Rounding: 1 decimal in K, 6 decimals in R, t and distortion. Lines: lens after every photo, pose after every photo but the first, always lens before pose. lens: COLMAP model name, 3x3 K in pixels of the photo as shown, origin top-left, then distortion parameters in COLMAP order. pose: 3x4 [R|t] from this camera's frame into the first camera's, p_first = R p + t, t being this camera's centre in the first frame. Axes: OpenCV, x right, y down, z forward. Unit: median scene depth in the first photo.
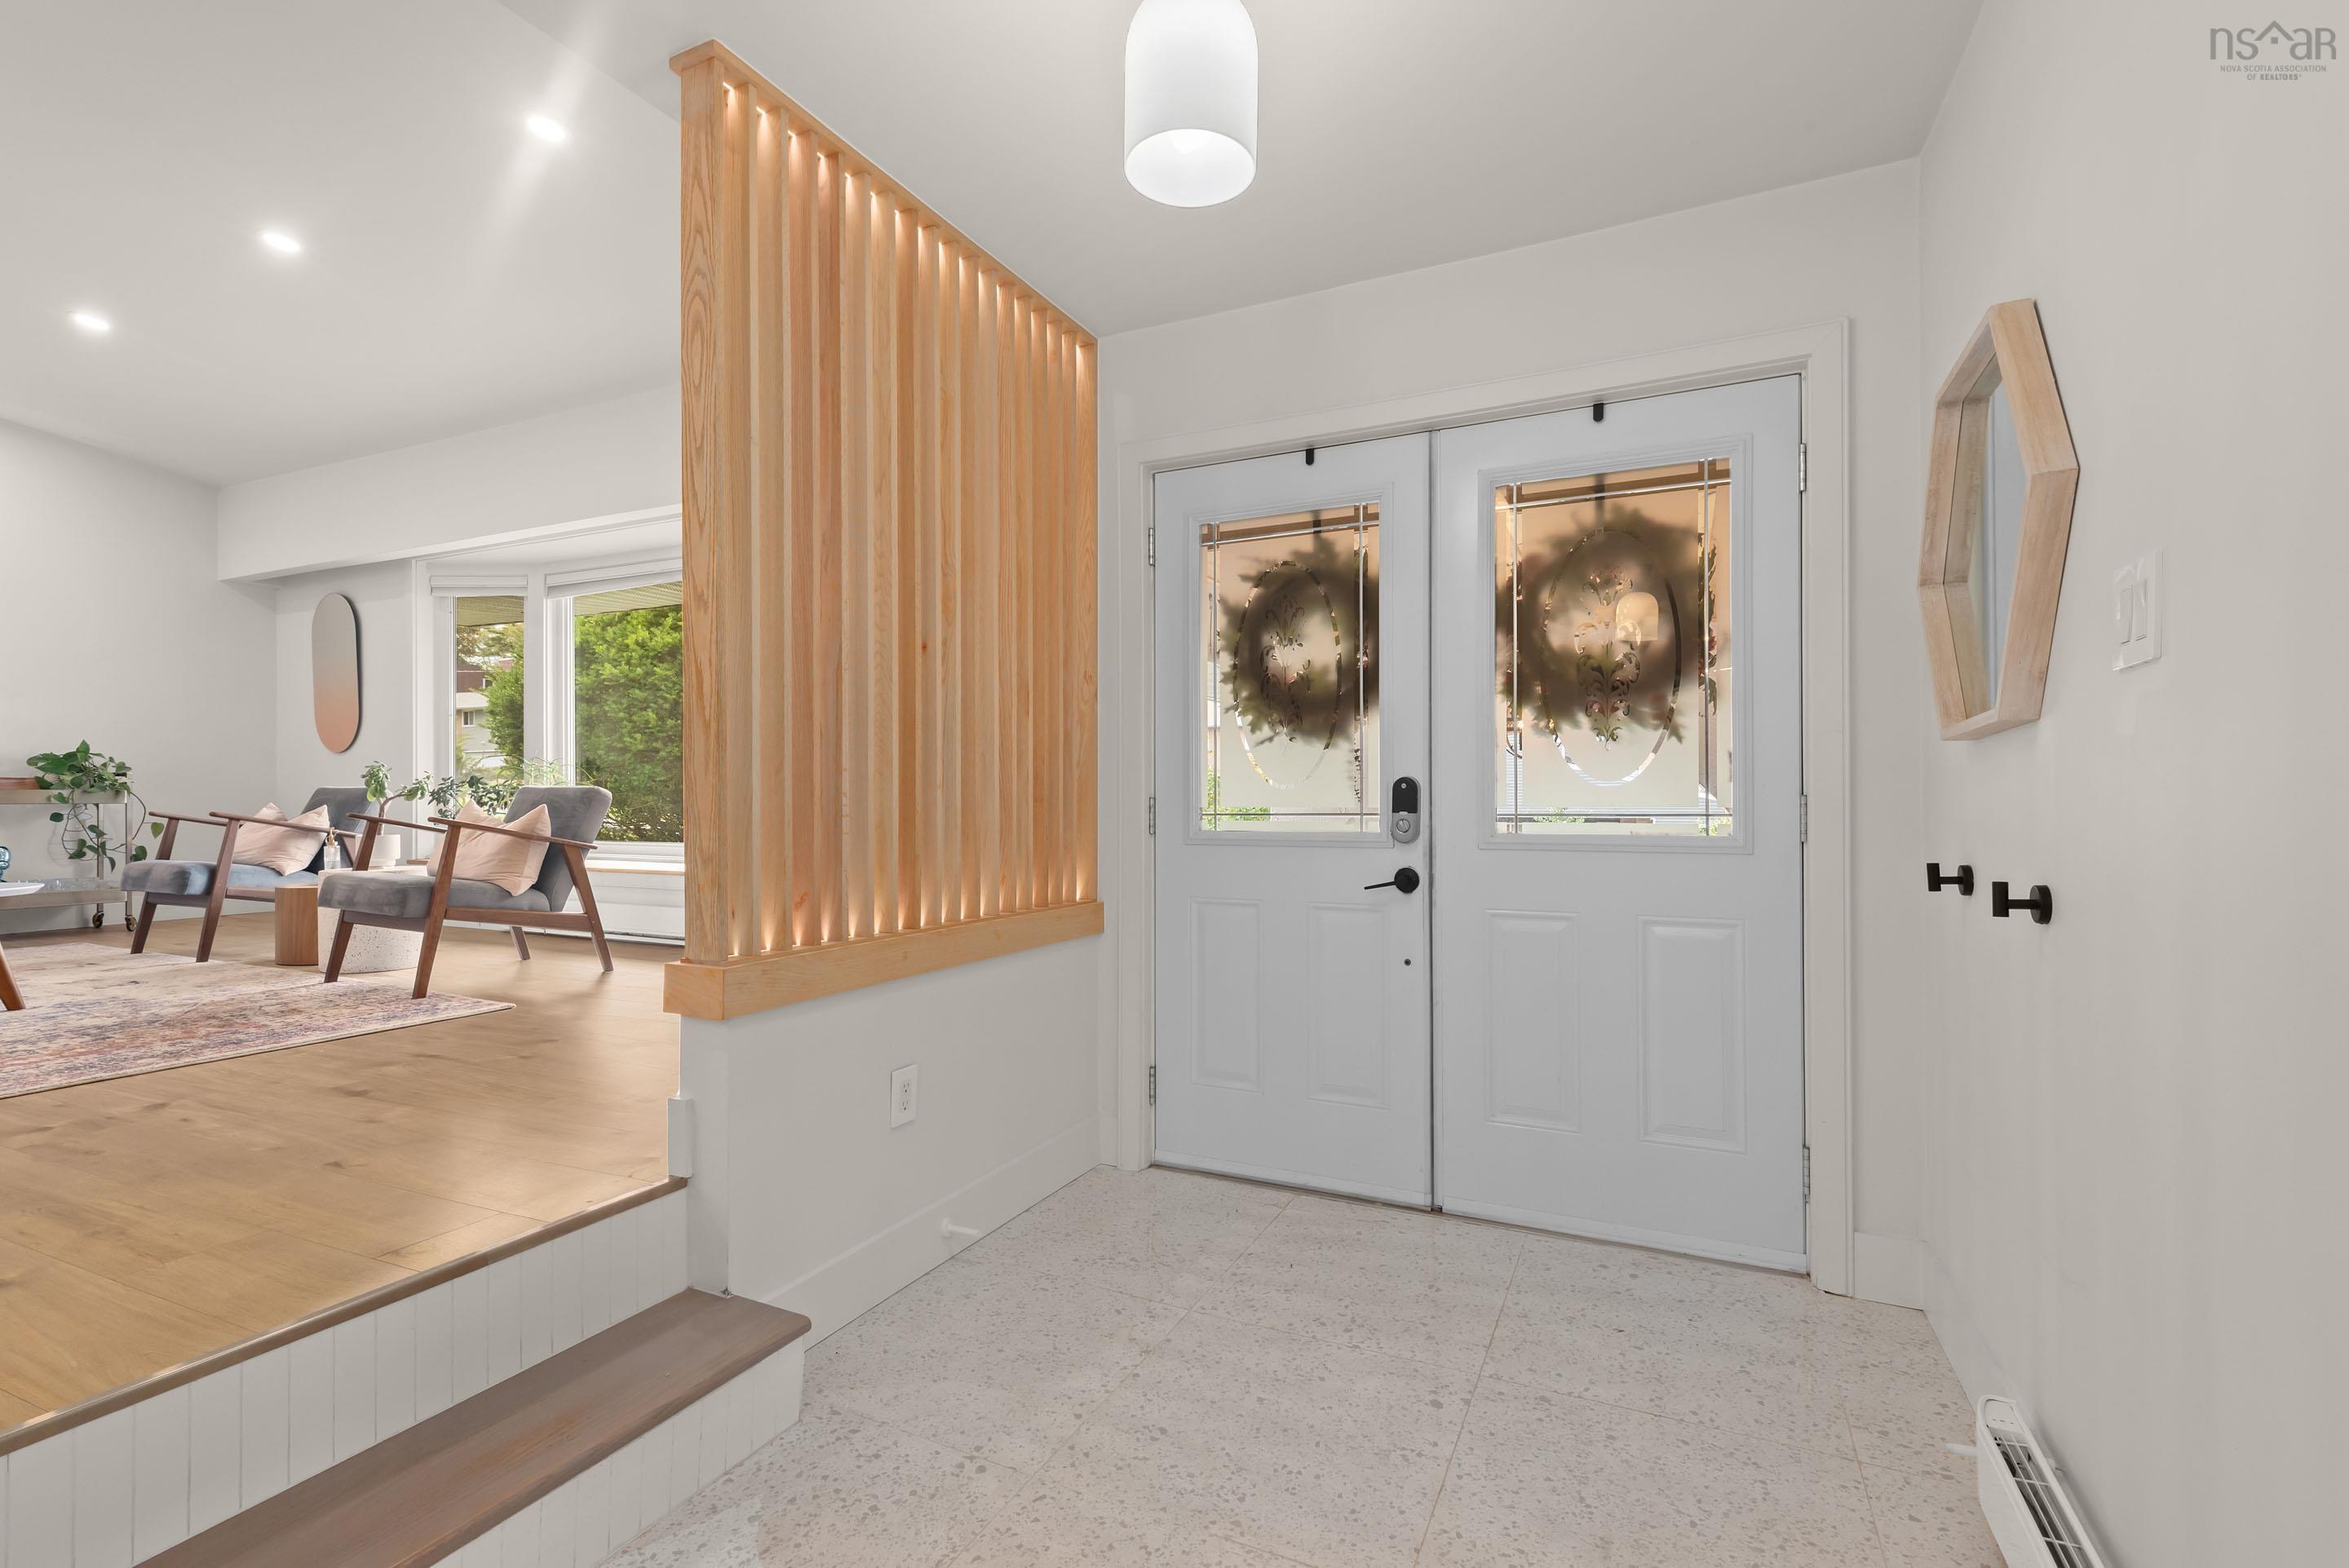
lens RADIAL K [[1032.9, 0, 1177.0], [0, 1032.9, 793.6], [0, 0, 1]] dist [0.014029, -0.010541]
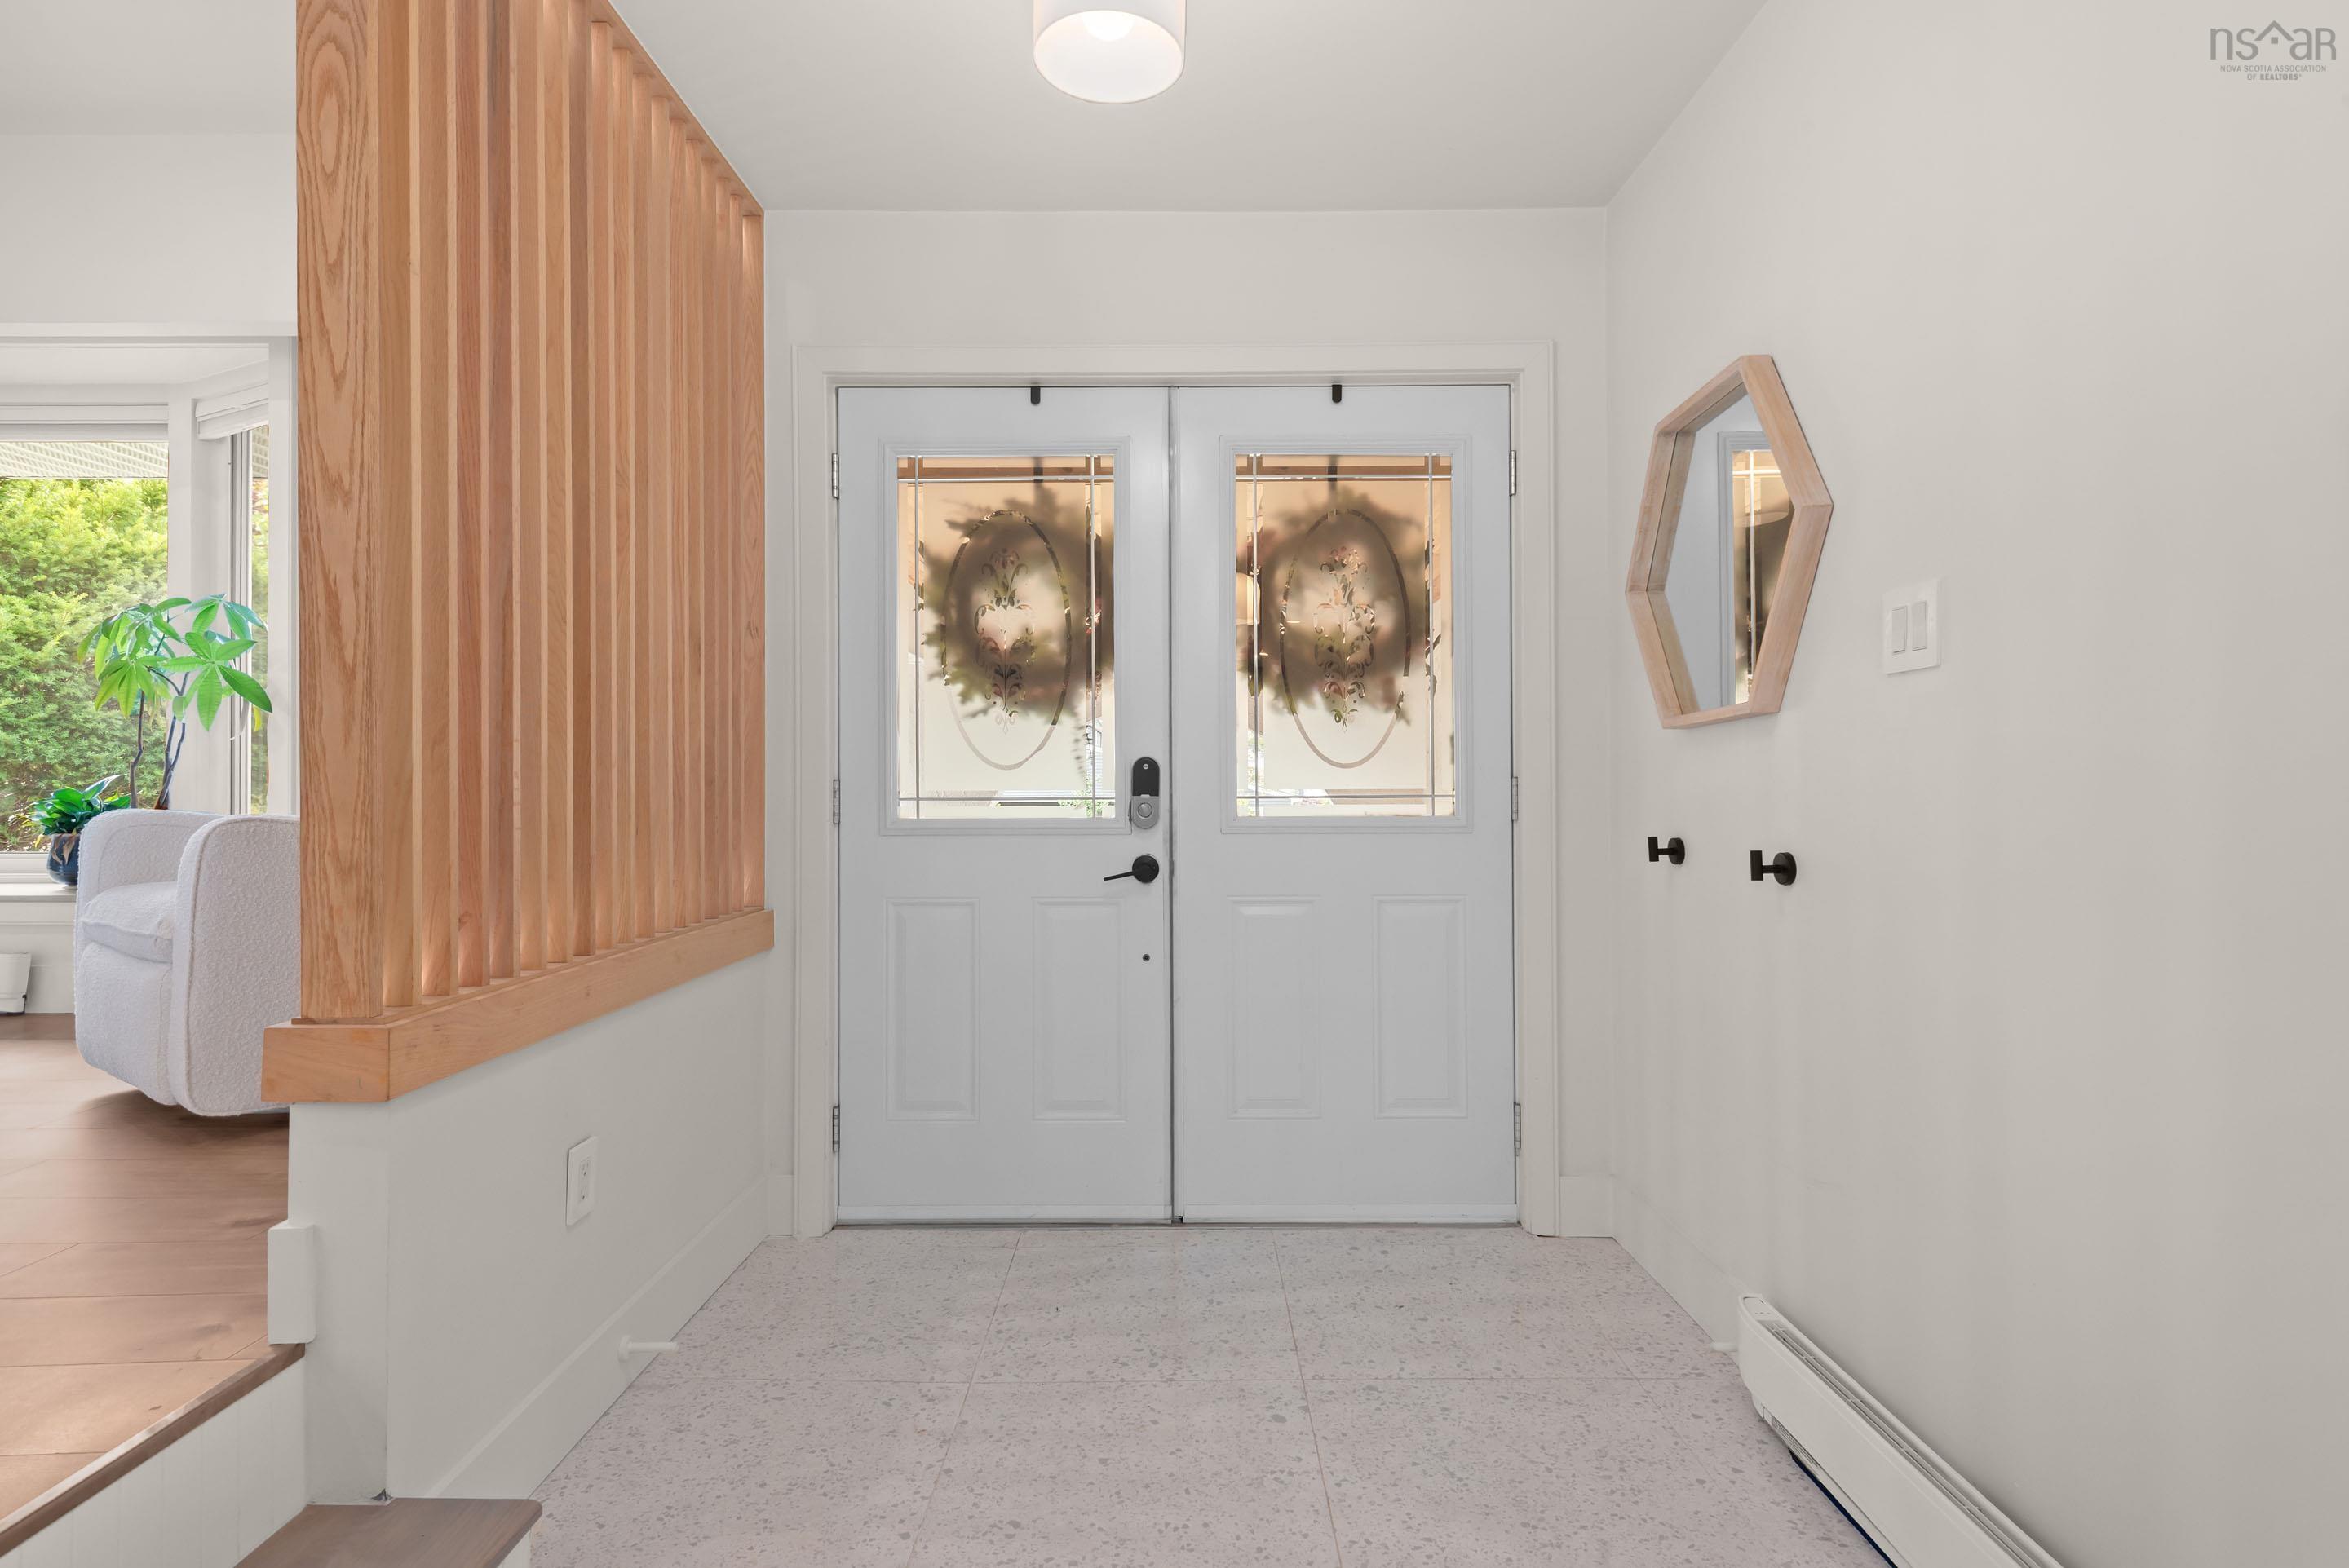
lens RADIAL K [[1159.3, 0, 1174.9], [0, 1159.3, 770.9], [0, 0, 1]] dist [0.012270, -0.011099]
pose [[0.904998, 0.003043, 0.425404, -0.200995], [-0.001047, 0.999987, -0.004924, 0.001352], [-0.425414, 0.004011, 0.904990, 0.053017]]
